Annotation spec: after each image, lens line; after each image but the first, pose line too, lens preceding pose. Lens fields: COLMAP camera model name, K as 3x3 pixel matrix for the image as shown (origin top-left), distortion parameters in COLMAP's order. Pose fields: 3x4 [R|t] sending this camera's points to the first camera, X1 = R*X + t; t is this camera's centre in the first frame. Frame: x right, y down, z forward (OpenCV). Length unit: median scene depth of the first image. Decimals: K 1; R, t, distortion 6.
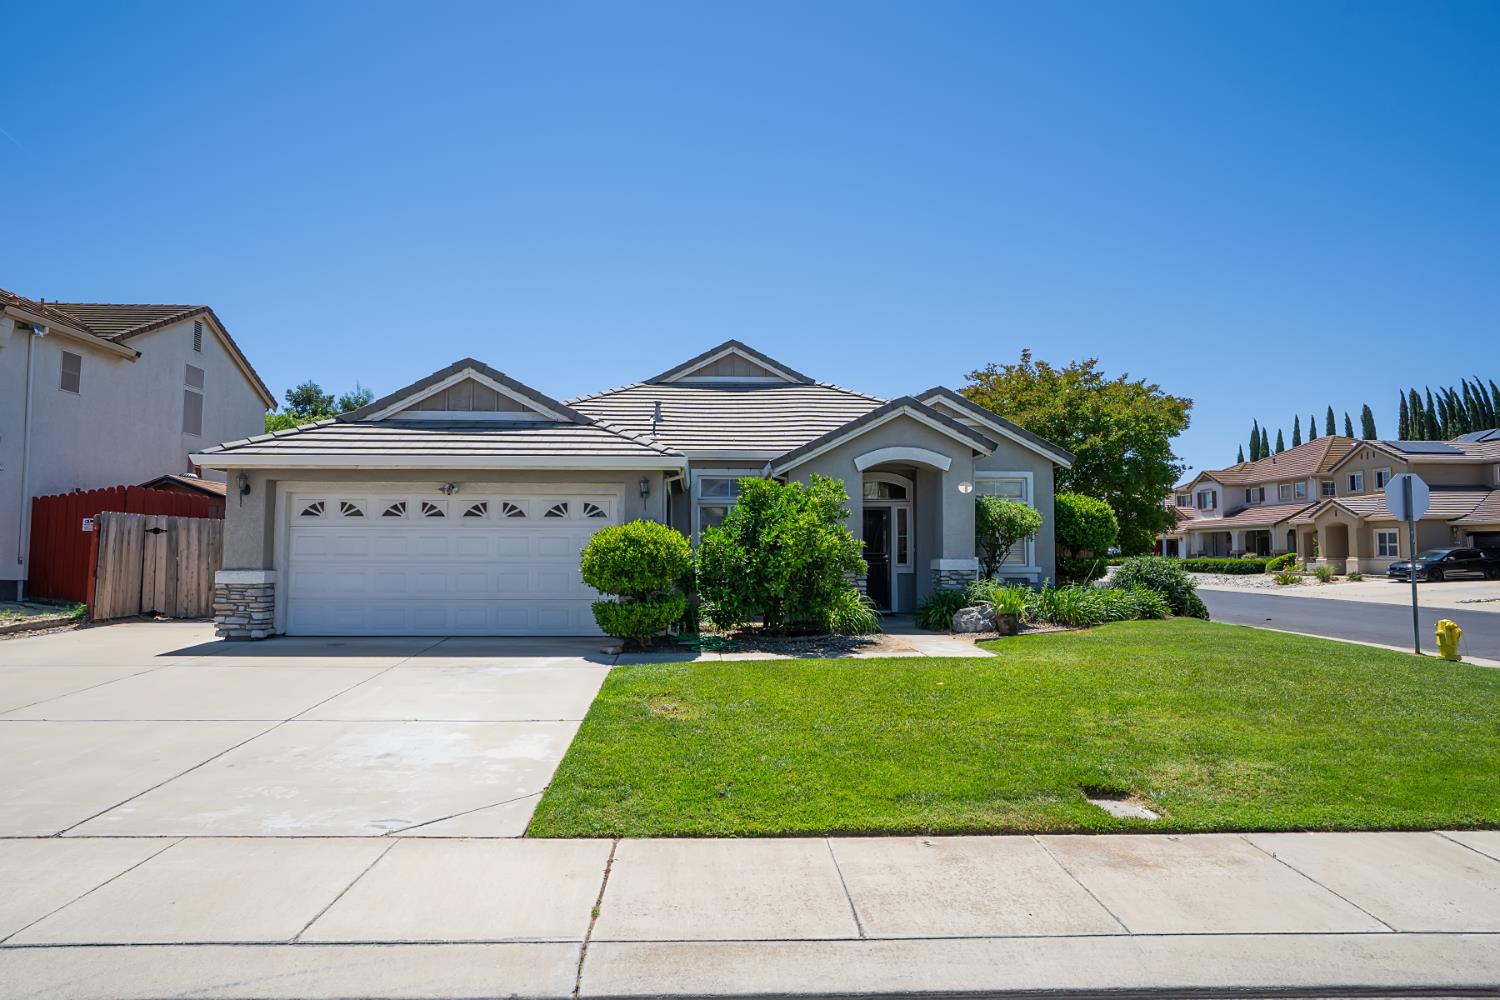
lens RADIAL K [[858.2, 0, 748.7], [0, 858.2, 485.7], [0, 0, 1]] dist [-0.031868, -0.000908]
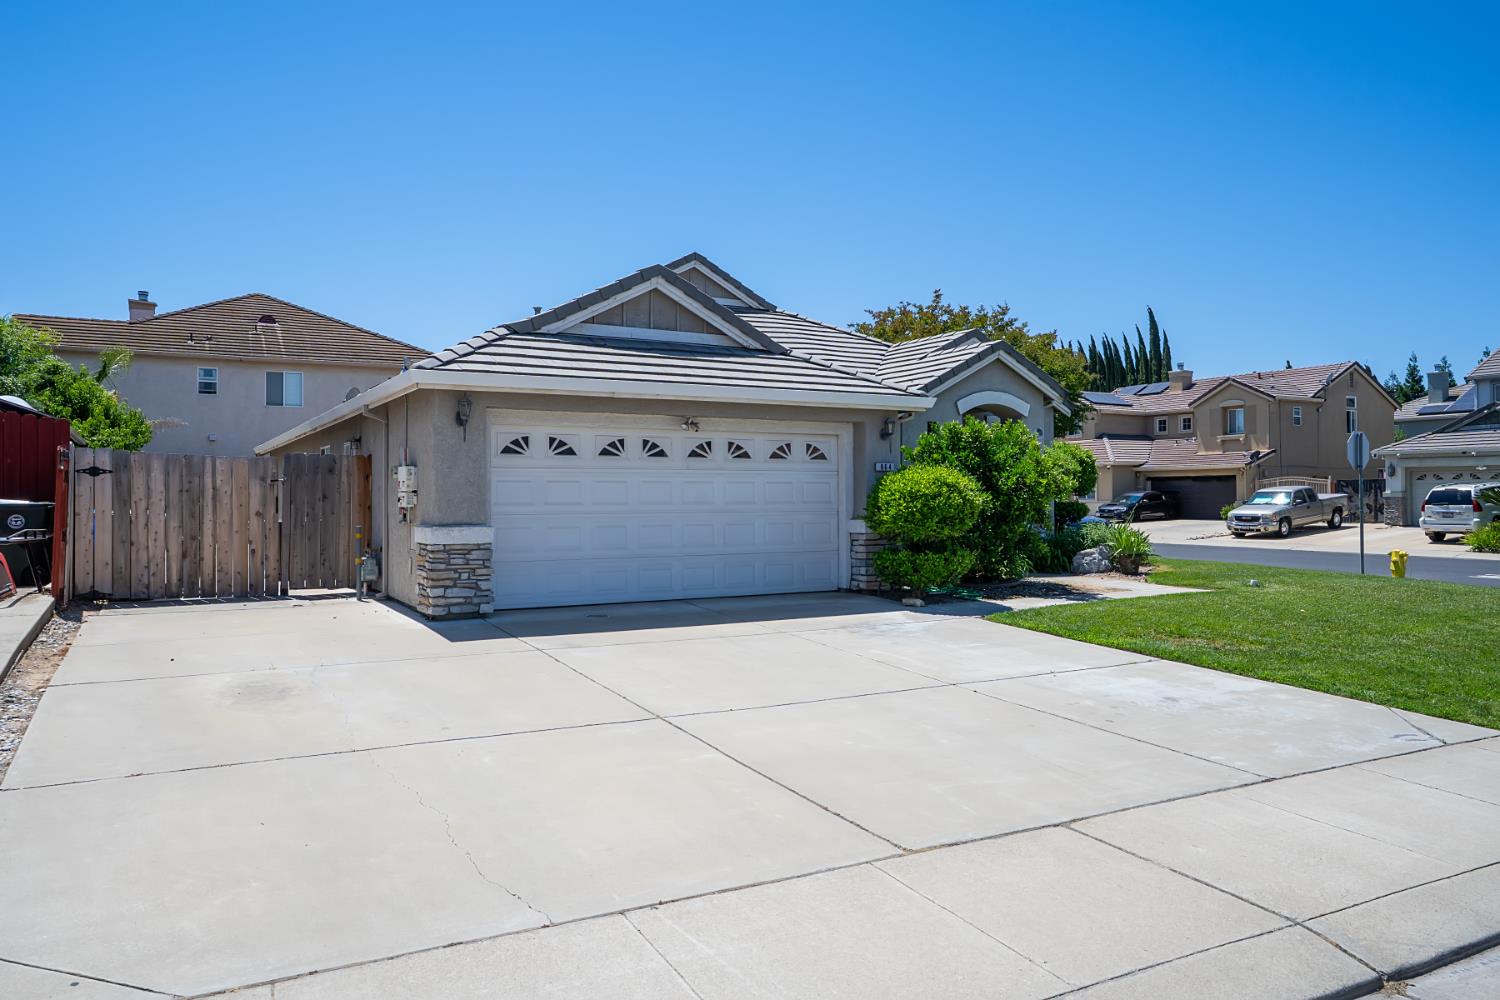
lens RADIAL K [[1028.9, 0, 726.5], [0, 1028.9, 457.8], [0, 0, 1]] dist [-0.015489, 0.000334]
pose [[0.897617, 0.012114, 0.440609, -0.705824], [-0.030097, 0.998974, 0.033848, 0.001185], [-0.439747, -0.043643, 0.897061, 0.072275]]
